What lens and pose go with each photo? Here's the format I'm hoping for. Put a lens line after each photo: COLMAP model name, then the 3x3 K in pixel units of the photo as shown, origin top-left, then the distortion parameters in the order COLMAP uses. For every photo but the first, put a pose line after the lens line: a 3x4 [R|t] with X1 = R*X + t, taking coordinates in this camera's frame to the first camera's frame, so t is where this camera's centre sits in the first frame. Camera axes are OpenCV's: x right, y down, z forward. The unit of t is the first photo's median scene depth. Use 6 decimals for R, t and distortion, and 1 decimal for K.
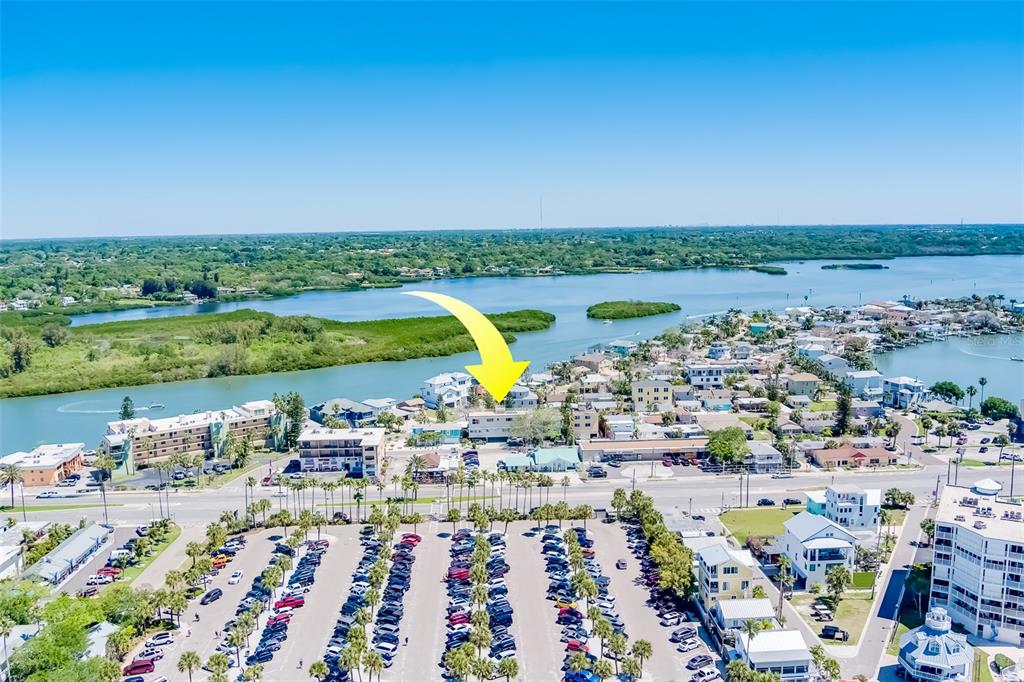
lens RADIAL K [[835.6, 0, 512.2], [0, 835.6, 341.1], [0, 0, 1]] dist [-0.063784, 0.018288]
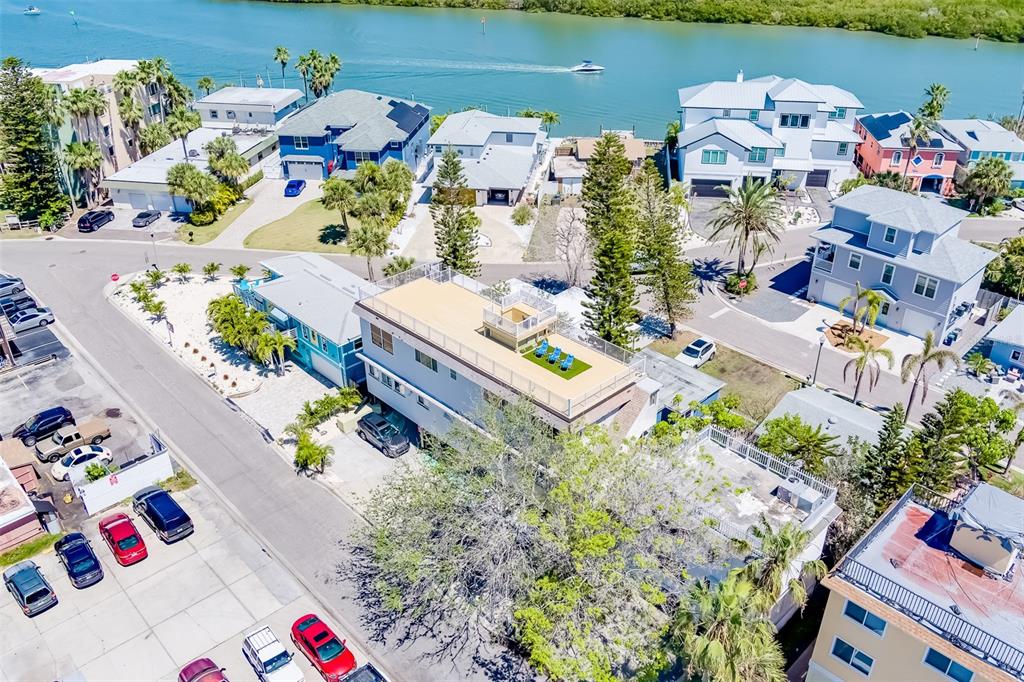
lens RADIAL K [[835.6, 0, 514.1], [0, 835.6, 342.2], [0, 0, 1]] dist [-0.063784, 0.018288]
pose [[0.664461, 0.387916, -0.638758, 0.078268], [-0.107940, 0.895583, 0.431602, 0.005177], [0.739486, -0.217835, 0.636952, 0.659396]]
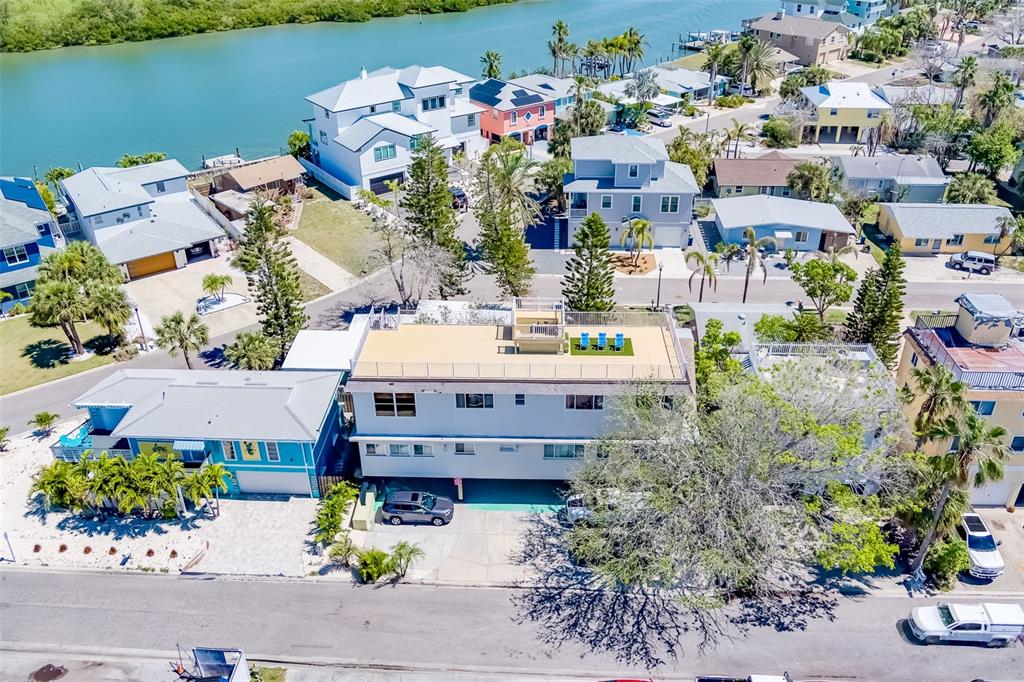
lens RADIAL K [[835.6, 0, 514.2], [0, 835.6, 341.4], [0, 0, 1]] dist [-0.063784, 0.018288]
pose [[0.996277, 0.049970, -0.070250, -0.004806], [-0.019253, 0.923263, 0.383687, 0.011841], [0.084032, -0.380906, 0.920787, 0.622623]]
